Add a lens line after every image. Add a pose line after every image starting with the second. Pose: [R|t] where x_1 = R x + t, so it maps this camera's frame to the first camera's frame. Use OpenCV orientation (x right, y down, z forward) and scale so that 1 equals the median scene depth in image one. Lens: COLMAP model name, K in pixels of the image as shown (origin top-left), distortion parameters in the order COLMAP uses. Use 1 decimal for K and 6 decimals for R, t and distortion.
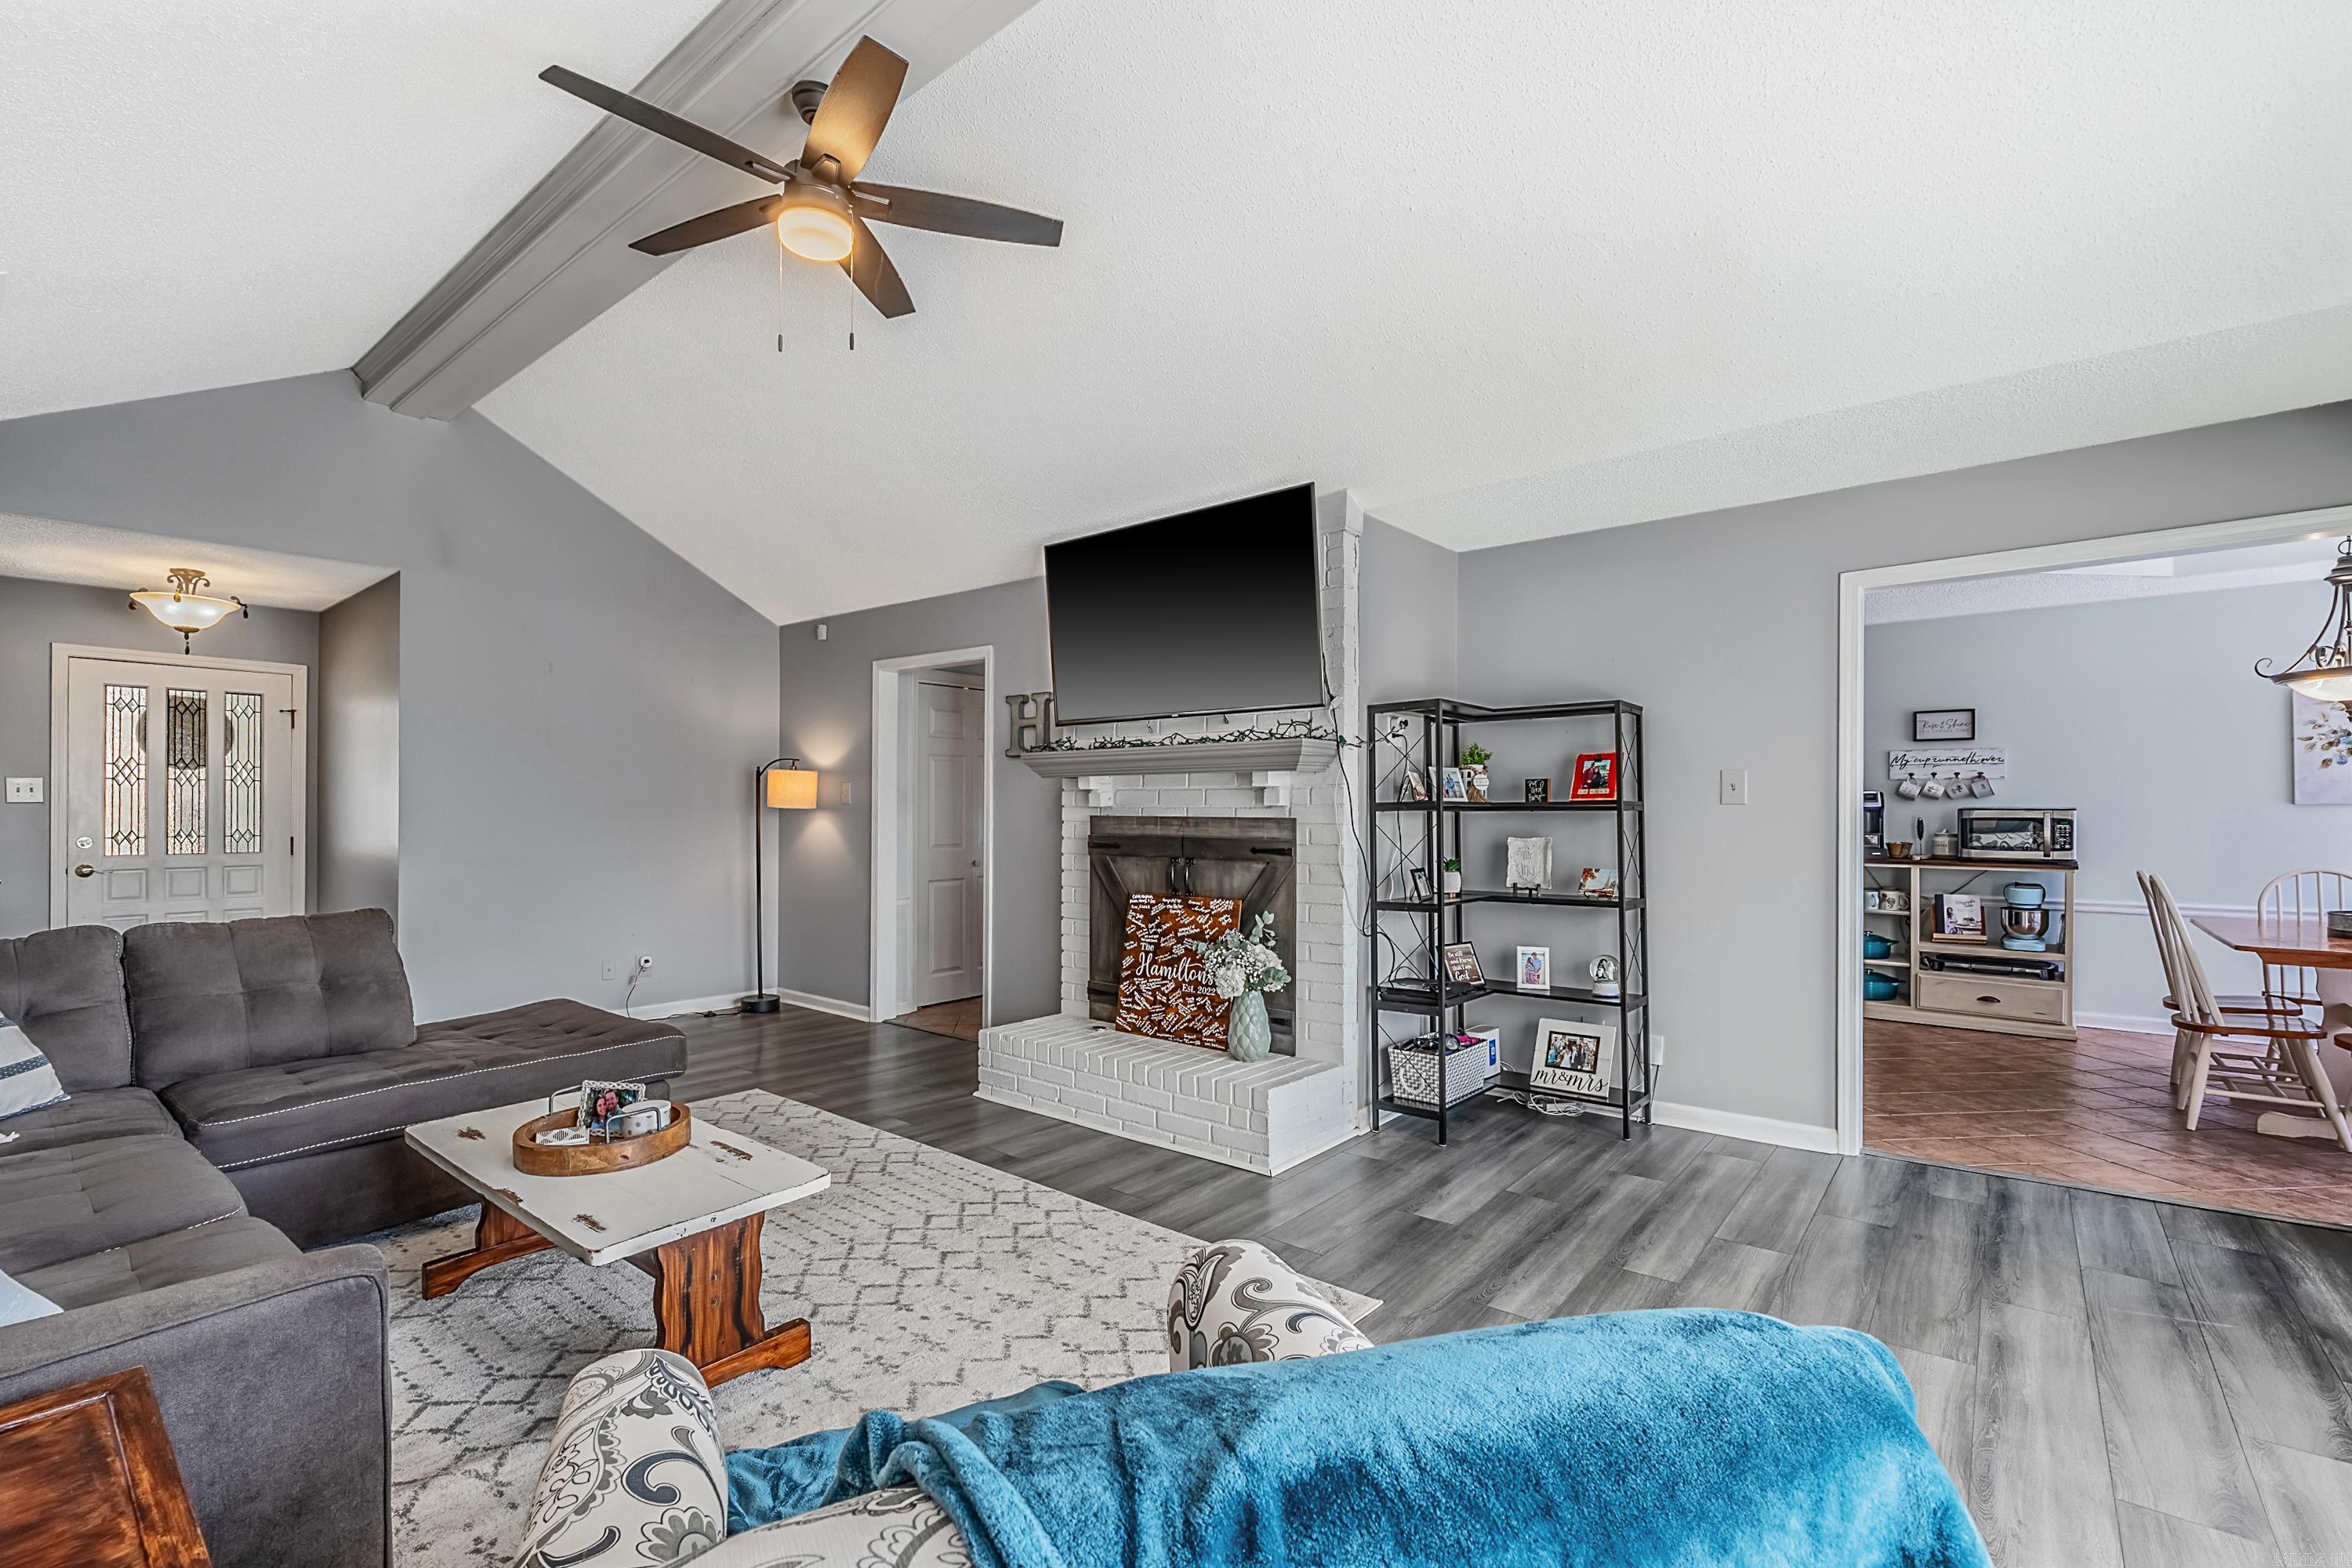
lens RADIAL K [[995.8, 0, 1200.4], [0, 995.8, 806.3], [0, 0, 1]] dist [-0.003425, -0.000572]
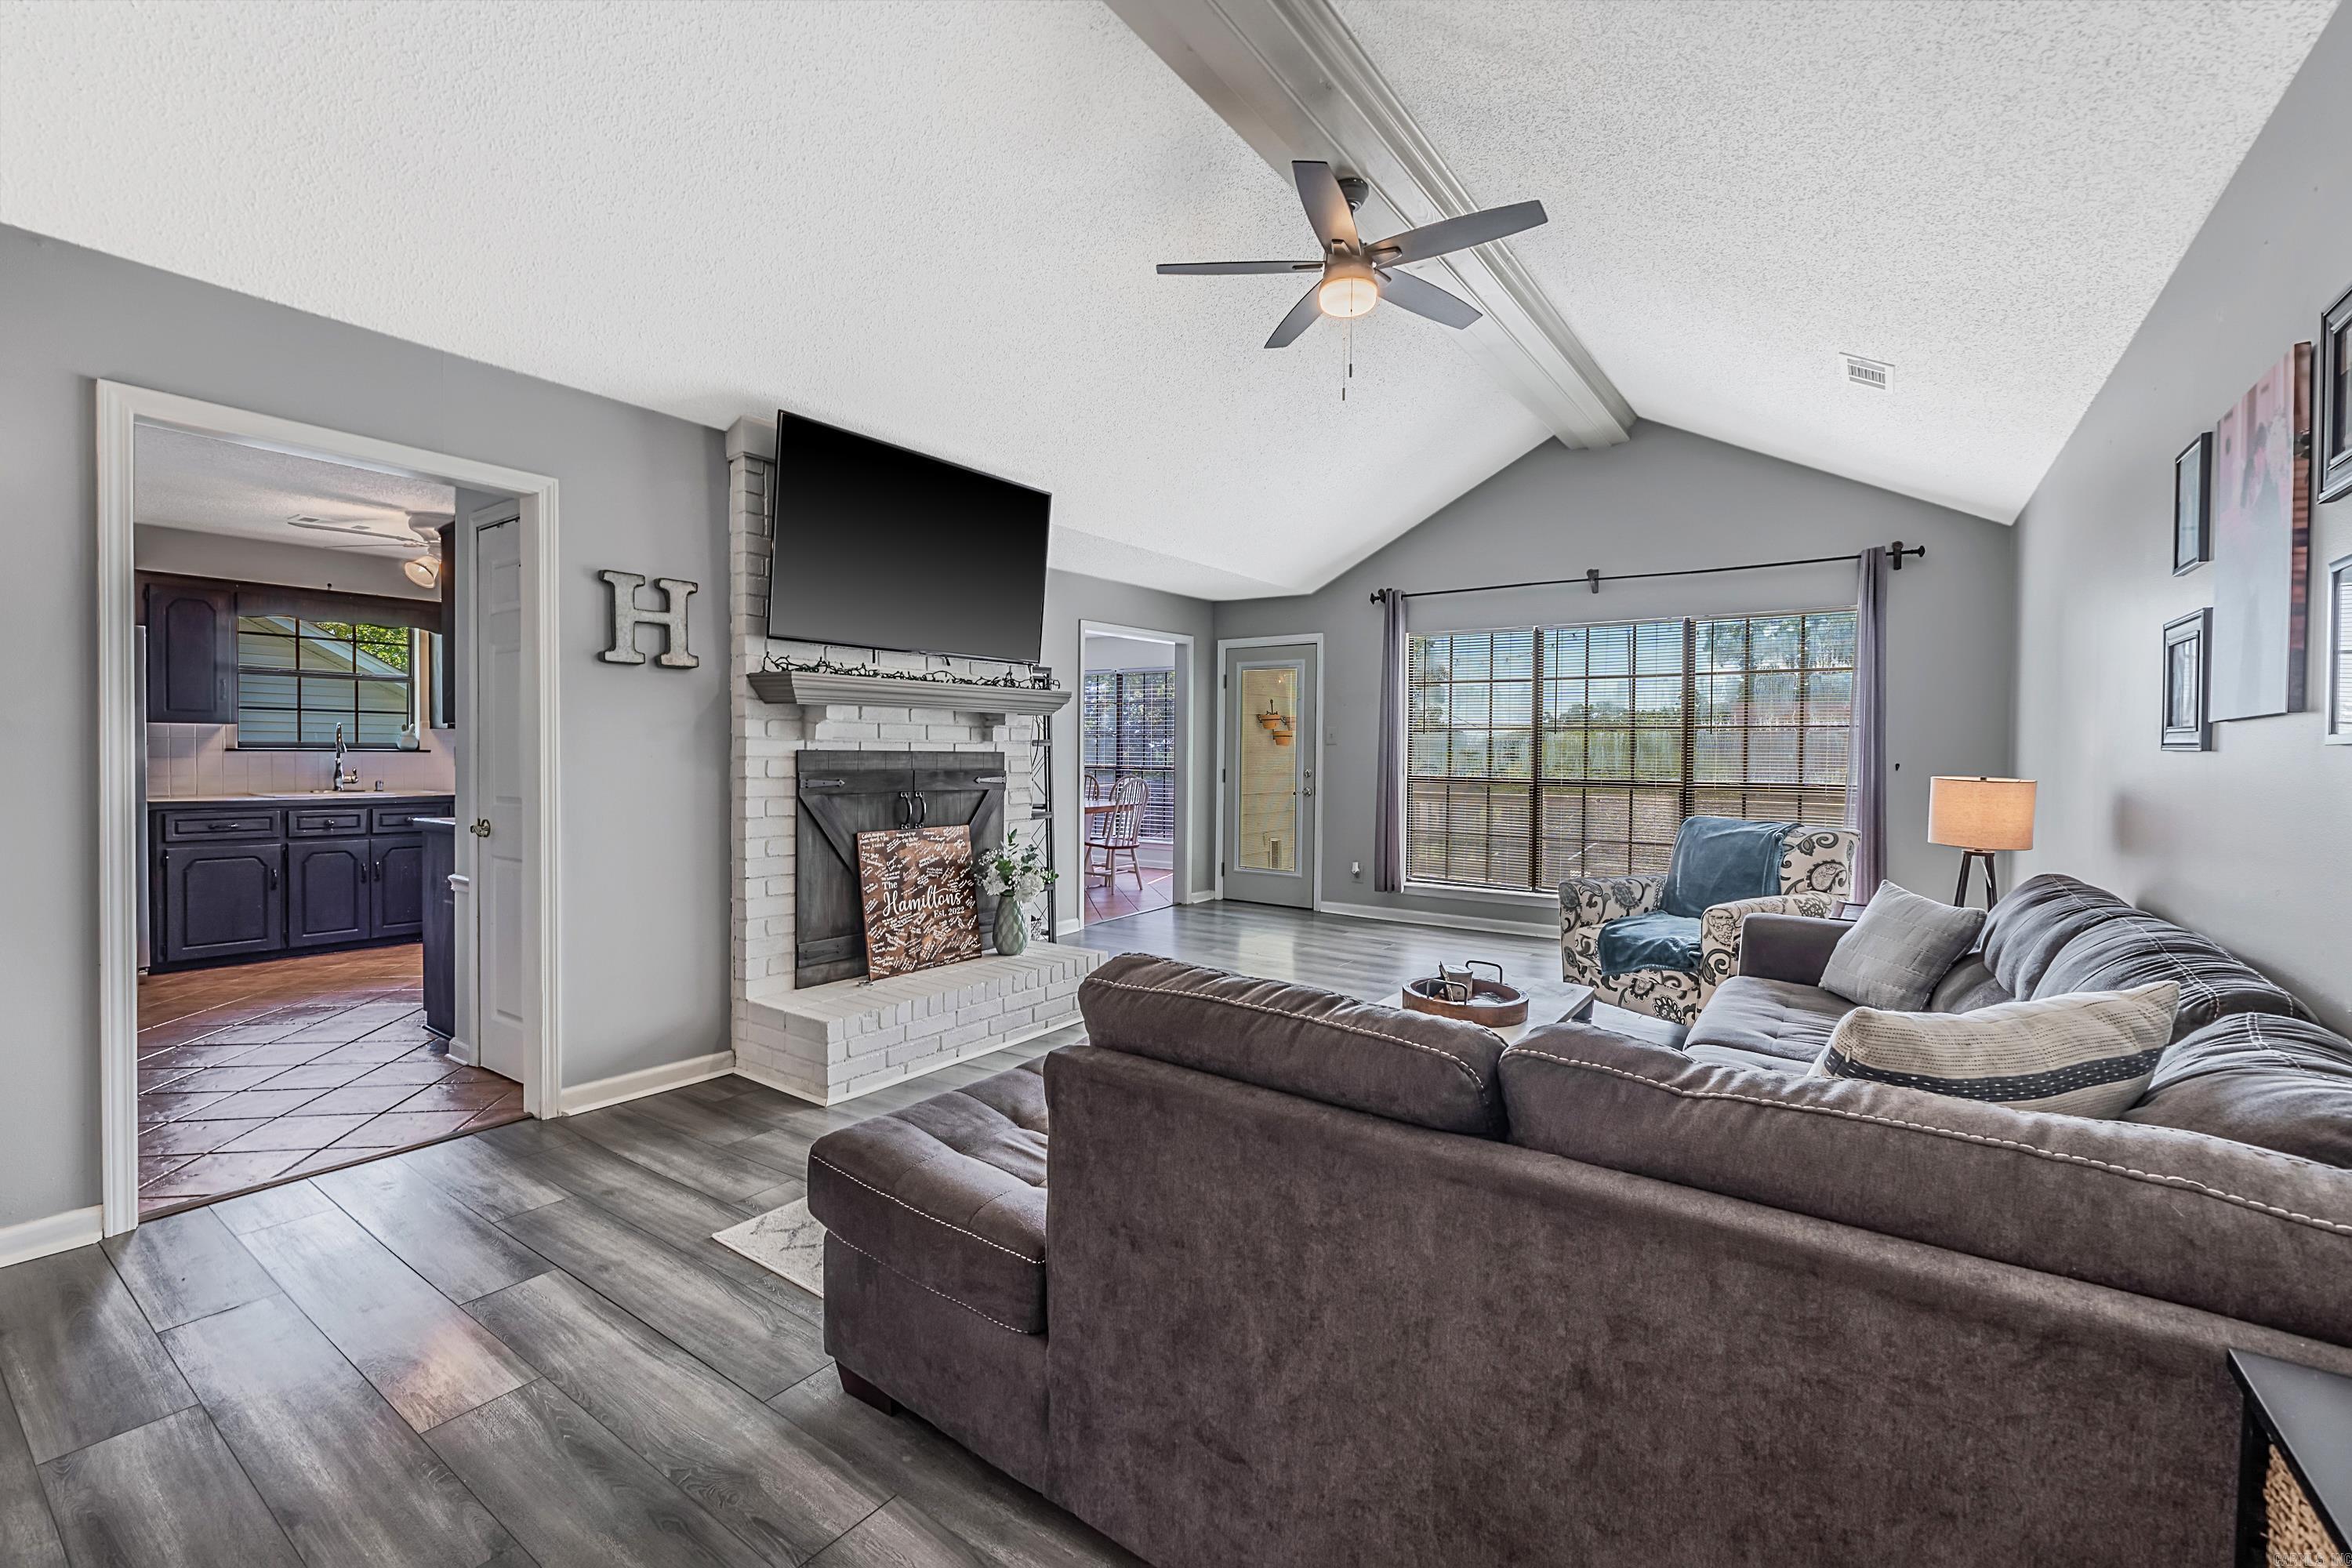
lens RADIAL K [[995.8, 0, 1201.7], [0, 995.8, 750.1], [0, 0, 1]] dist [-0.003425, -0.000572]
pose [[-0.079166, -0.006047, 0.996843, -1.071167], [-0.016879, 0.999846, 0.004724, -0.000183], [-0.996719, -0.016452, -0.079256, 0.797523]]
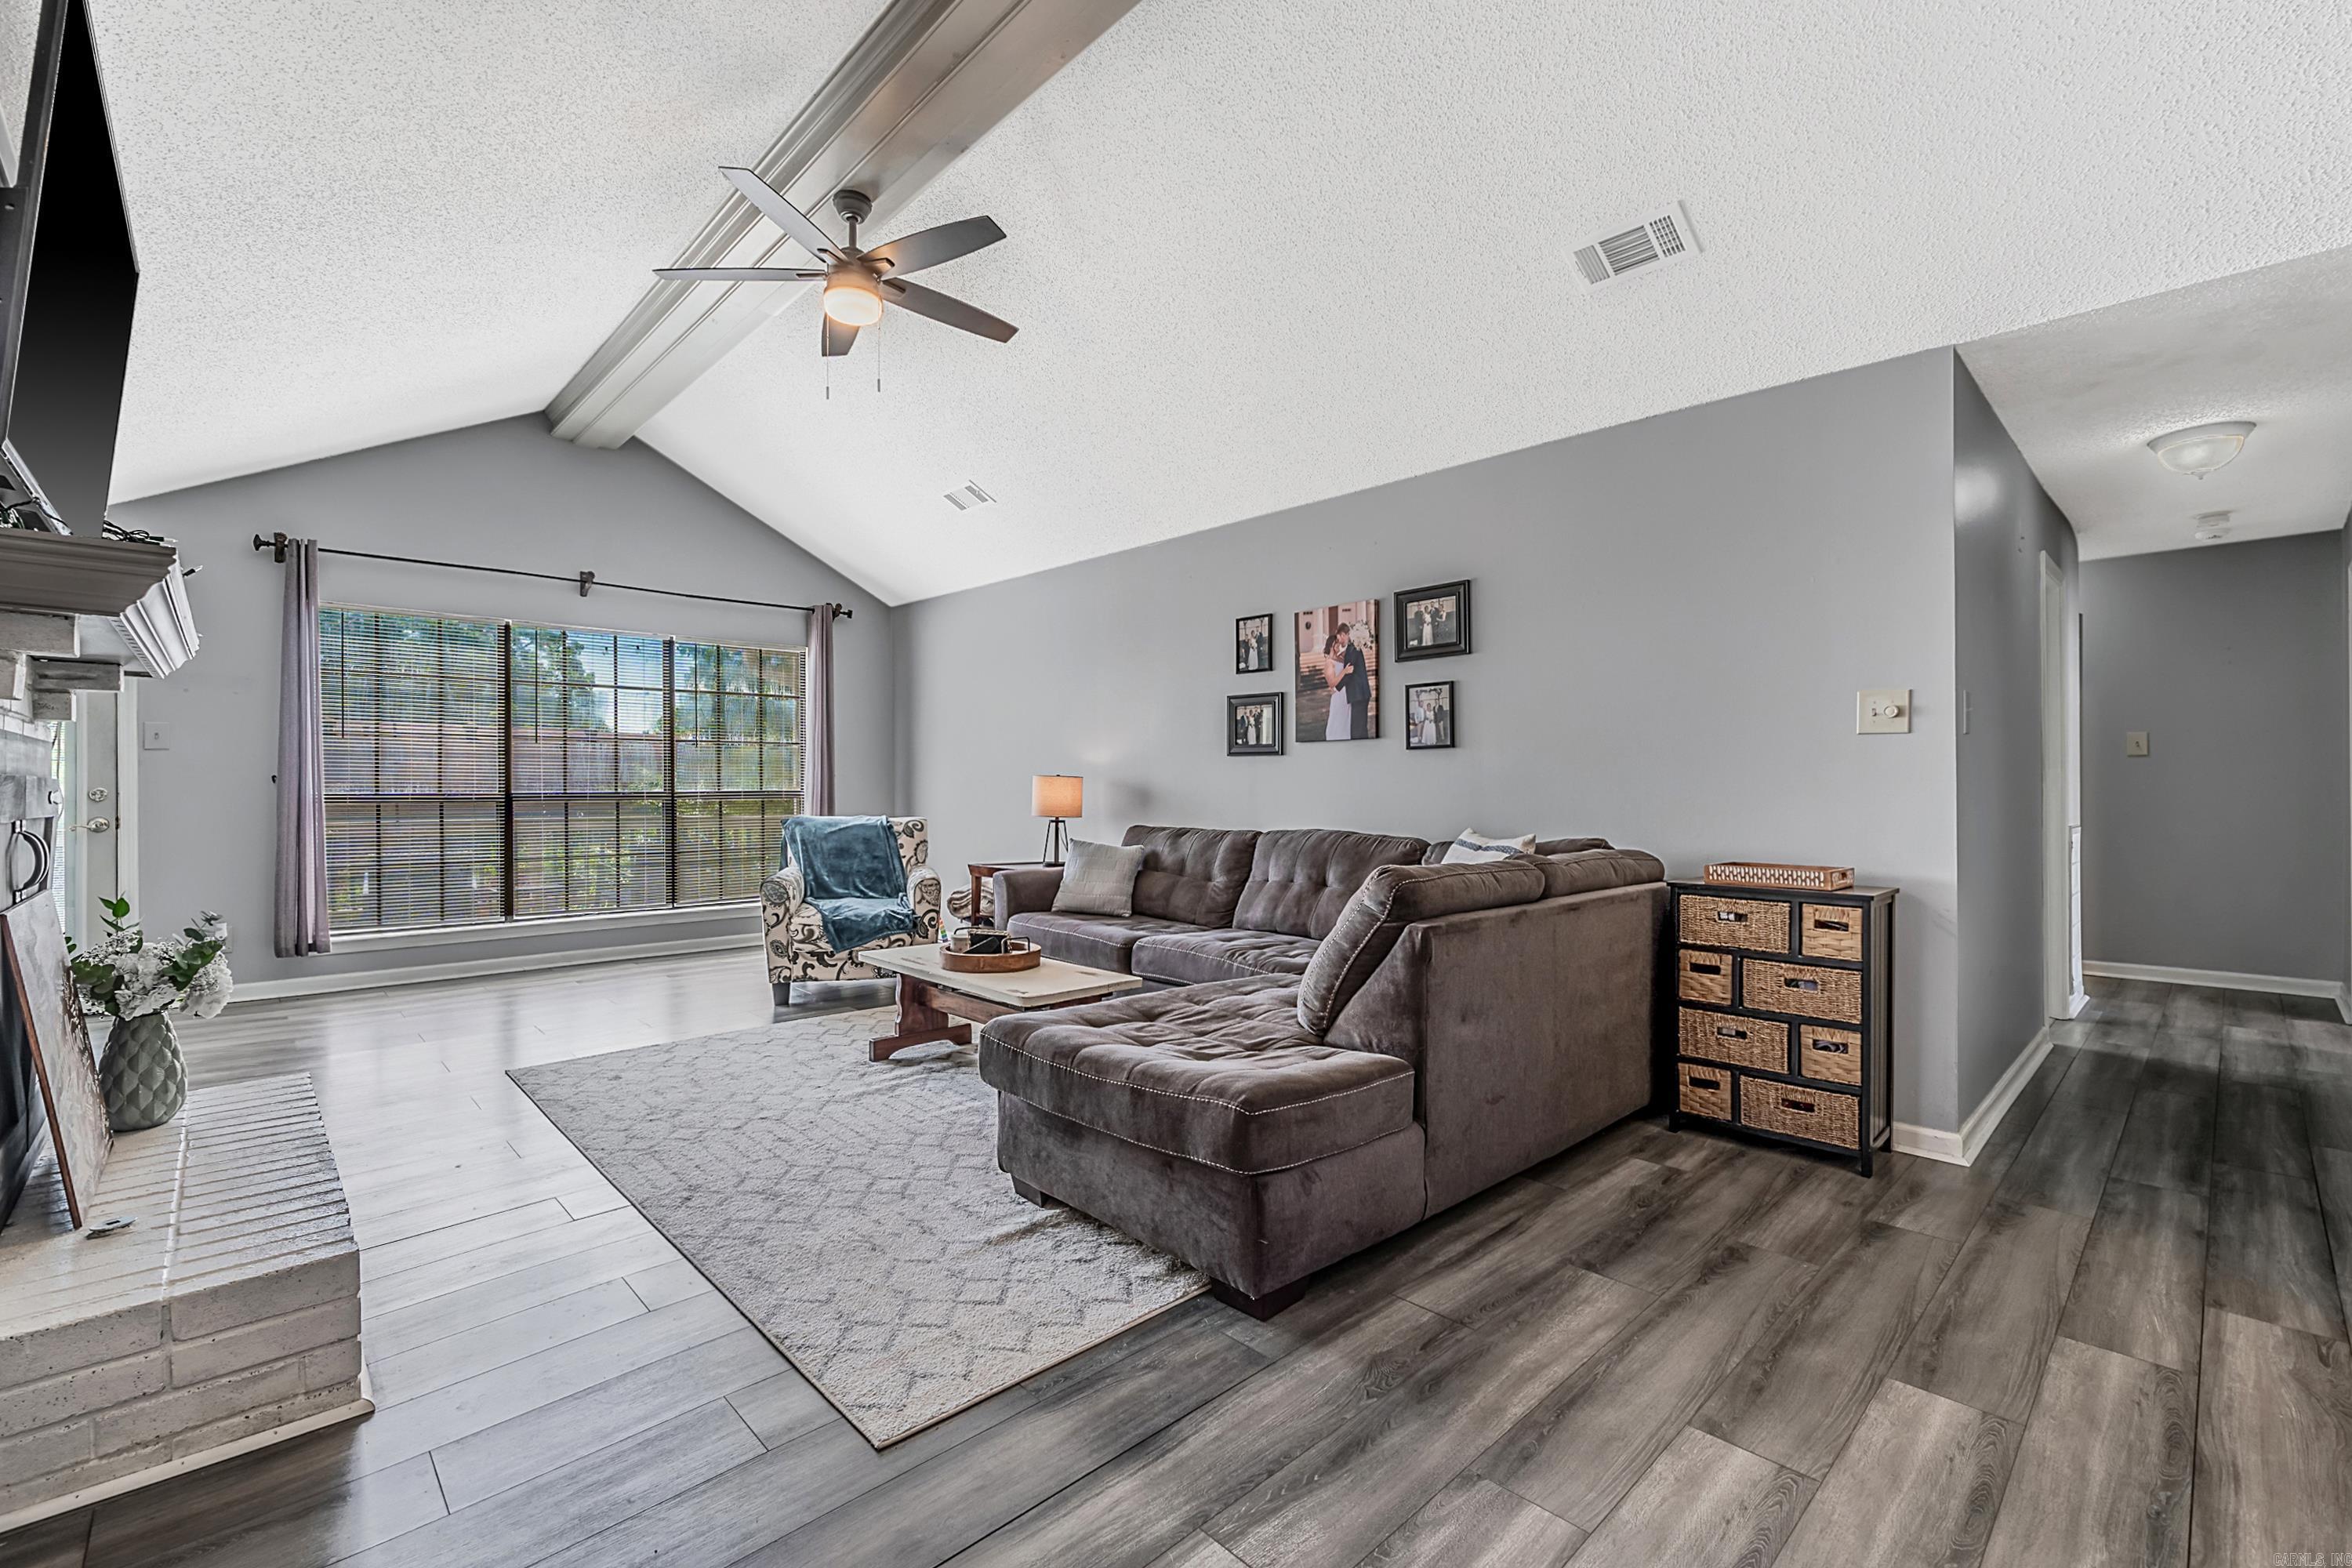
lens RADIAL K [[995.8, 0, 1171.2], [0, 995.8, 792.7], [0, 0, 1]] dist [-0.003425, -0.000572]
pose [[-0.991054, -0.002503, 0.133441, -0.629597], [-0.001920, 0.999988, 0.004497, 0.034082], [-0.133451, 0.004201, -0.991047, 1.407321]]
